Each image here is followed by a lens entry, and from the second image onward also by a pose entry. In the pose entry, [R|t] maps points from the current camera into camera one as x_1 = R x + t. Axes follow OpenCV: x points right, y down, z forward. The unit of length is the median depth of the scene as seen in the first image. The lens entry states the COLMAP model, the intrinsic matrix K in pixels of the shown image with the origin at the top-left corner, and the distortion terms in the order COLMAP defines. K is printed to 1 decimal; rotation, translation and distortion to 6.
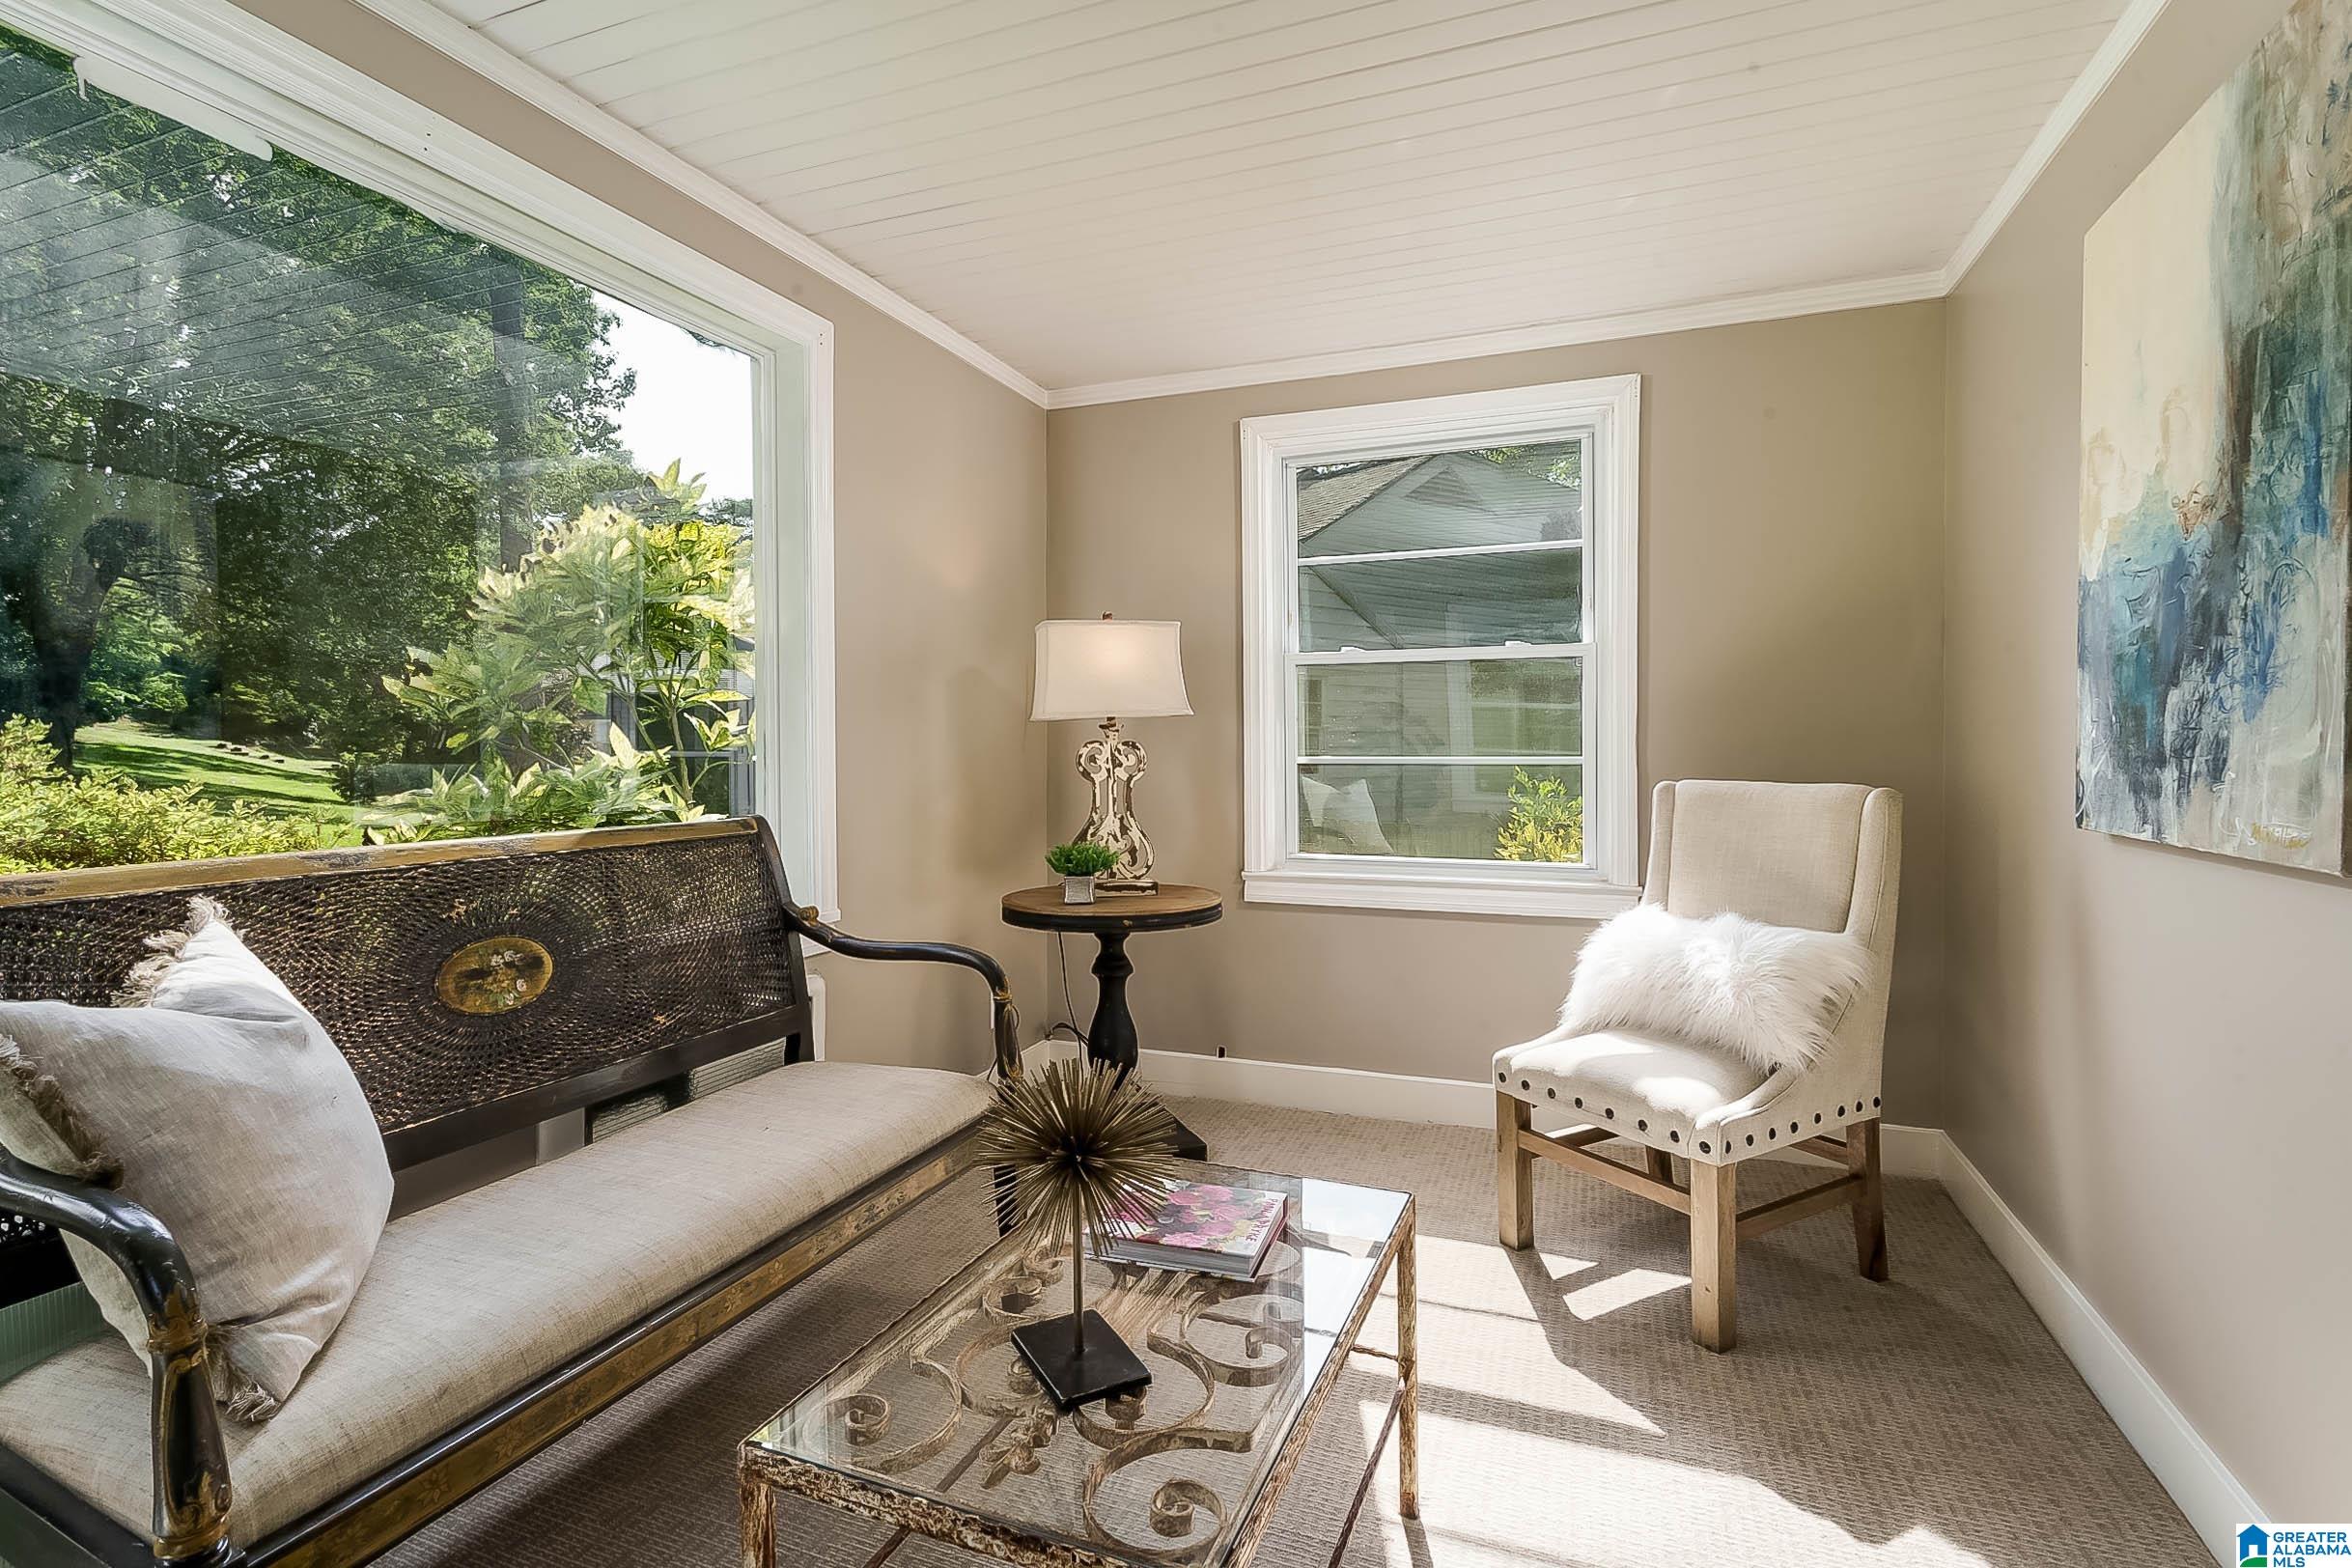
lens RADIAL K [[1131.4, 0, 1177.2], [0, 1131.4, 754.4], [0, 0, 1]] dist [0.000100, 0.000058]
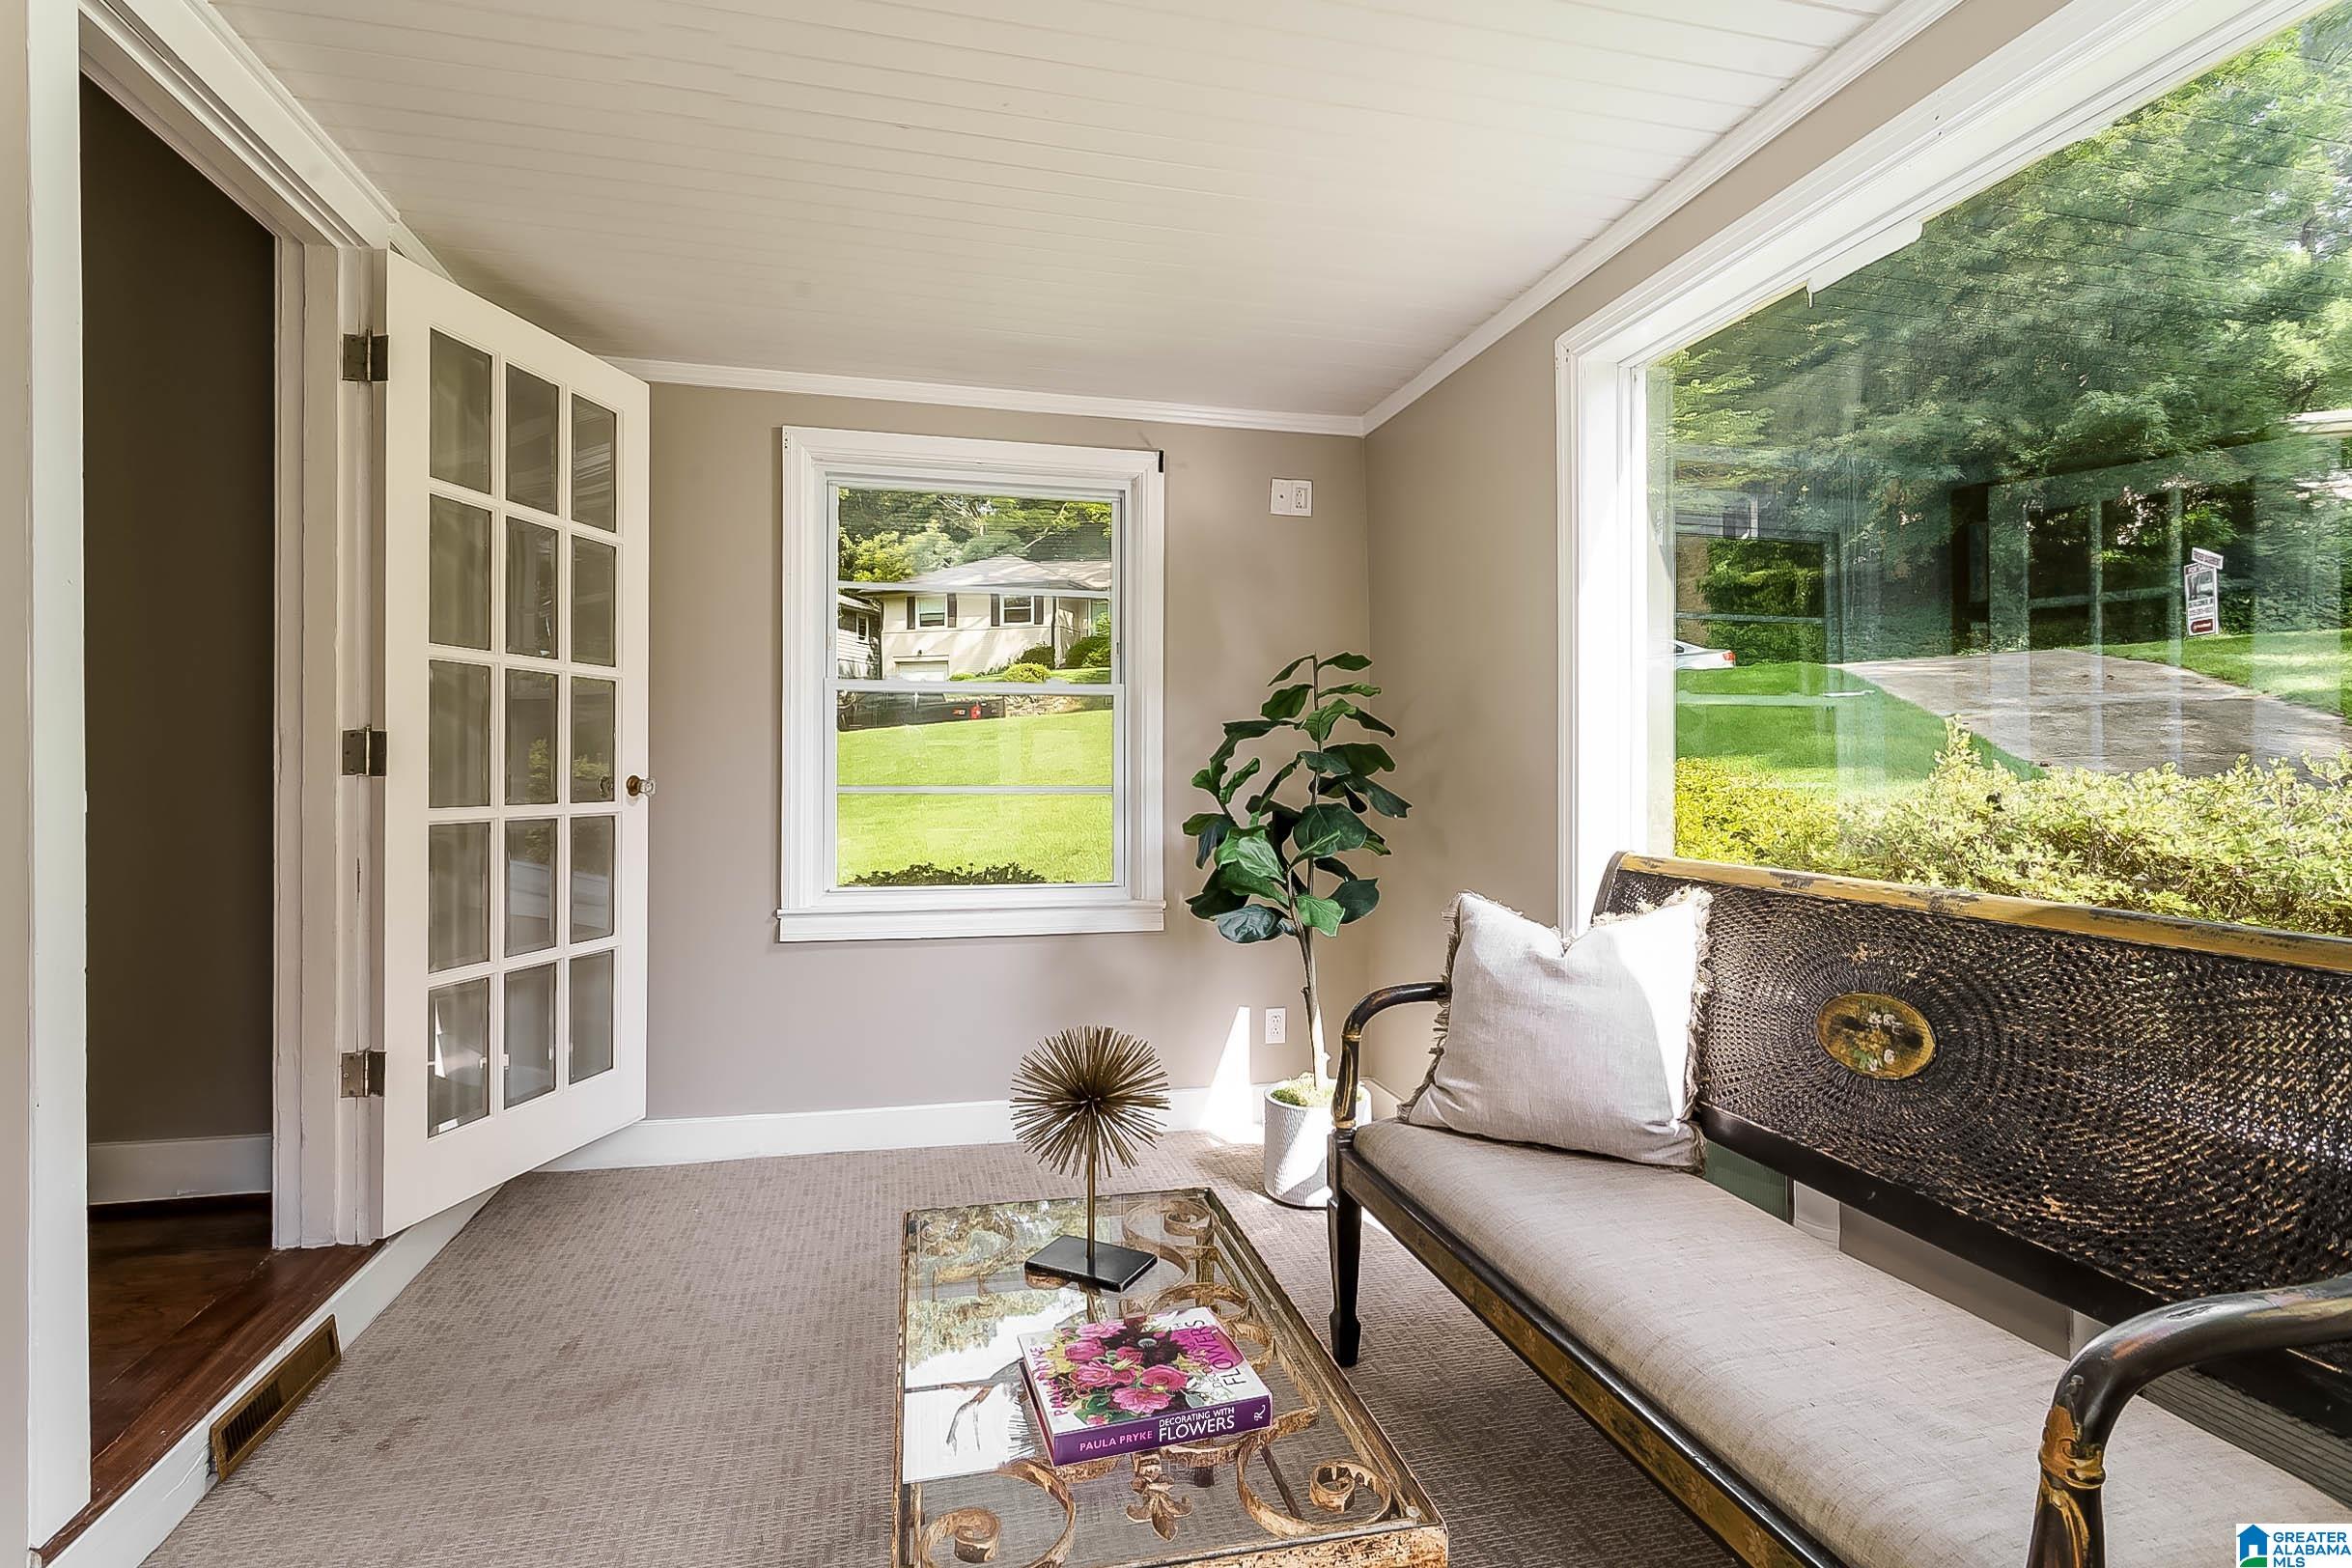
lens RADIAL K [[1131.4, 0, 1177.2], [0, 1131.4, 754.4], [0, 0, 1]] dist [0.000100, 0.000058]
pose [[-0.818873, -0.004843, -0.573955, 0.384943], [-0.003630, 0.999988, -0.003259, -0.026414], [0.573964, -0.000585, -0.818880, 1.421013]]
